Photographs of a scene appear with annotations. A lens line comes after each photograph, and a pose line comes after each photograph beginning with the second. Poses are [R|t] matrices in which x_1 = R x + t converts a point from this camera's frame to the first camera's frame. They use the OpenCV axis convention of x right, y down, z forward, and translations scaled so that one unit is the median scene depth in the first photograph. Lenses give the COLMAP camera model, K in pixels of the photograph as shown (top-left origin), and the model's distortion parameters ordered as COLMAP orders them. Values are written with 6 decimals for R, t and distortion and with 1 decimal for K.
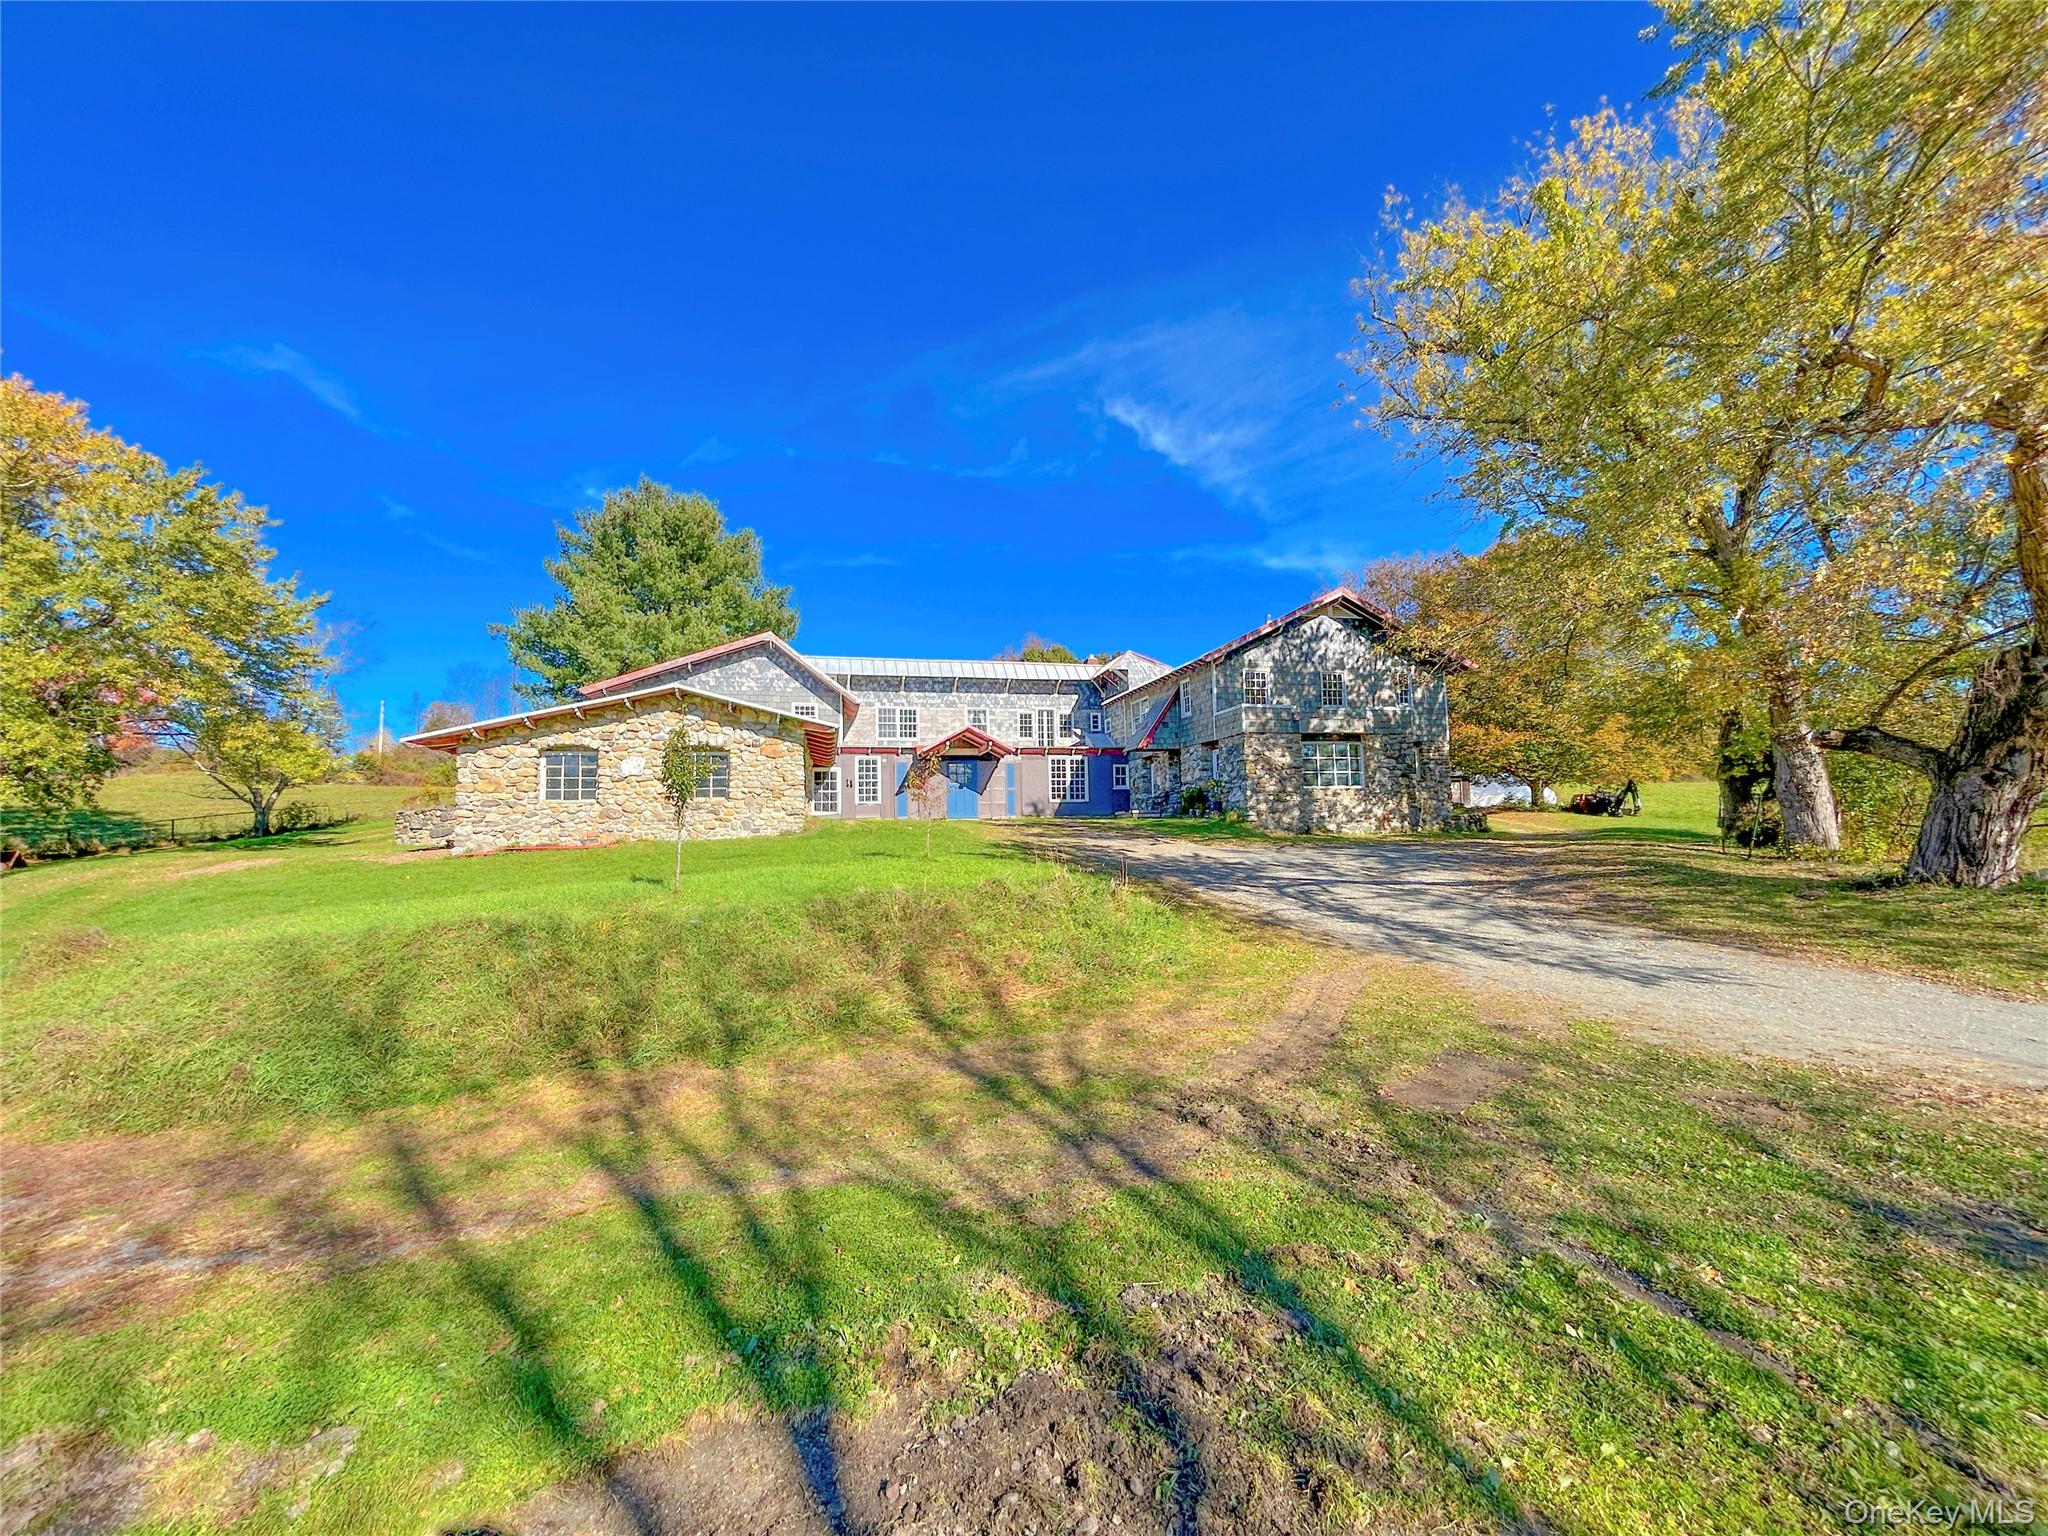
lens RADIAL K [[847.2, 0, 1024.0], [0, 847.2, 768.0], [0, 0, 1]] dist [-0.026447, -0.000145]
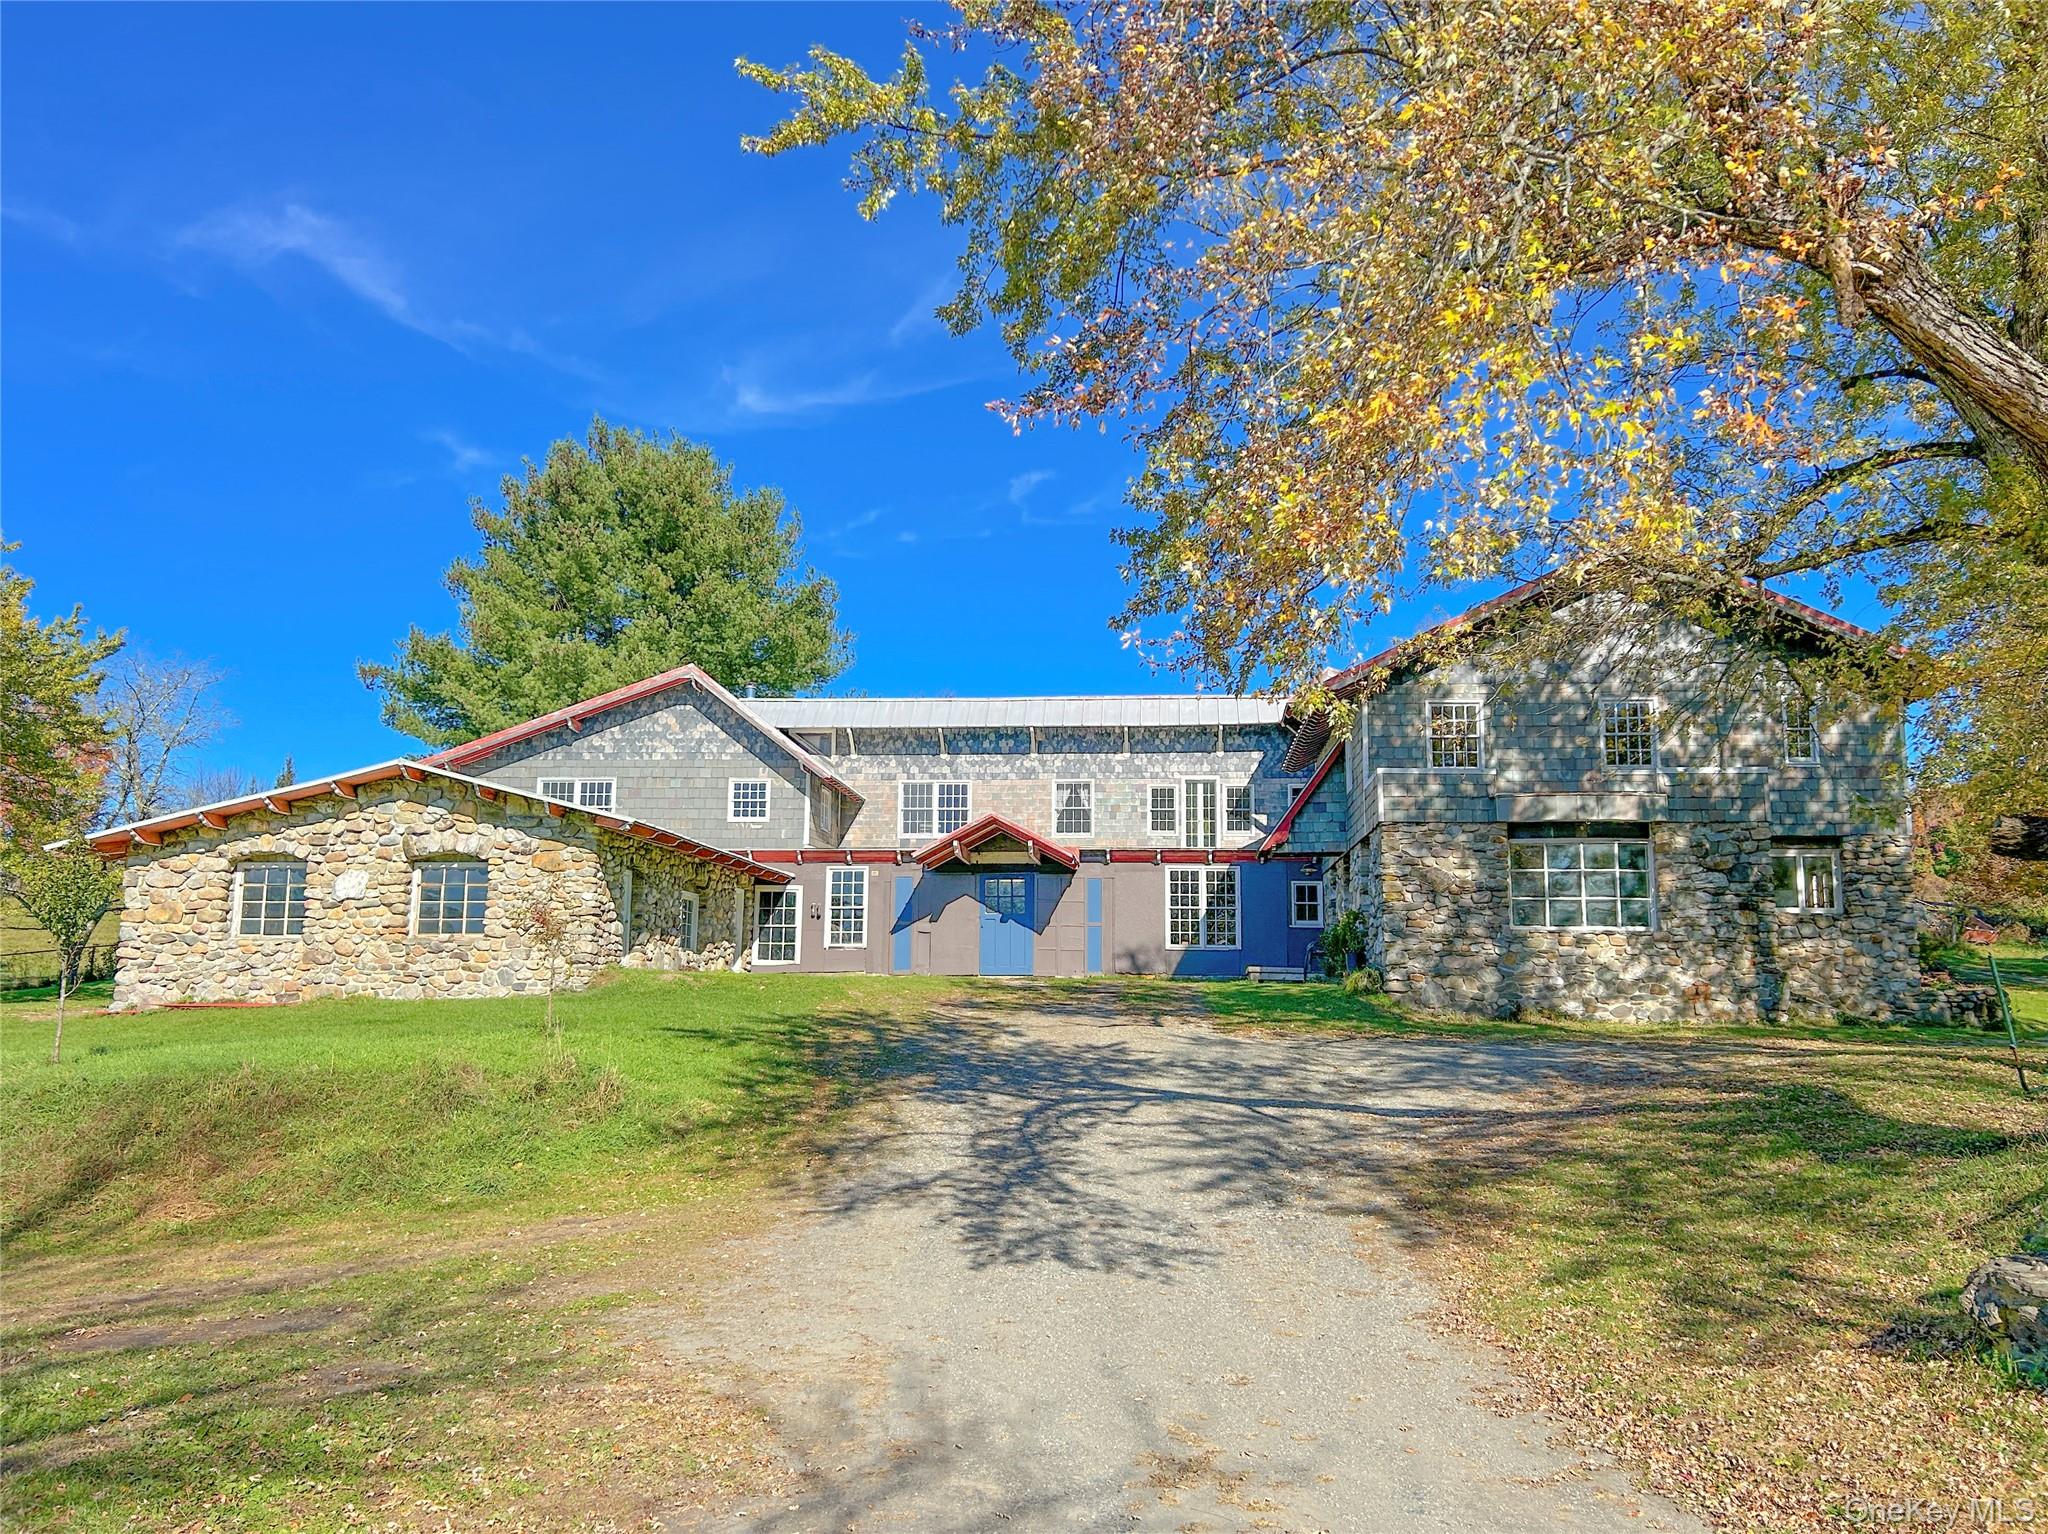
lens RADIAL K [[1587.8, 0, 1028.1], [0, 1587.8, 807.7], [0, 0, 1]] dist [0.011988, 0.001059]
pose [[0.945598, -0.013647, -0.325050, 0.360378], [-0.001607, 0.998912, -0.046615, -0.004227], [0.325333, 0.044602, 0.944547, -0.007850]]
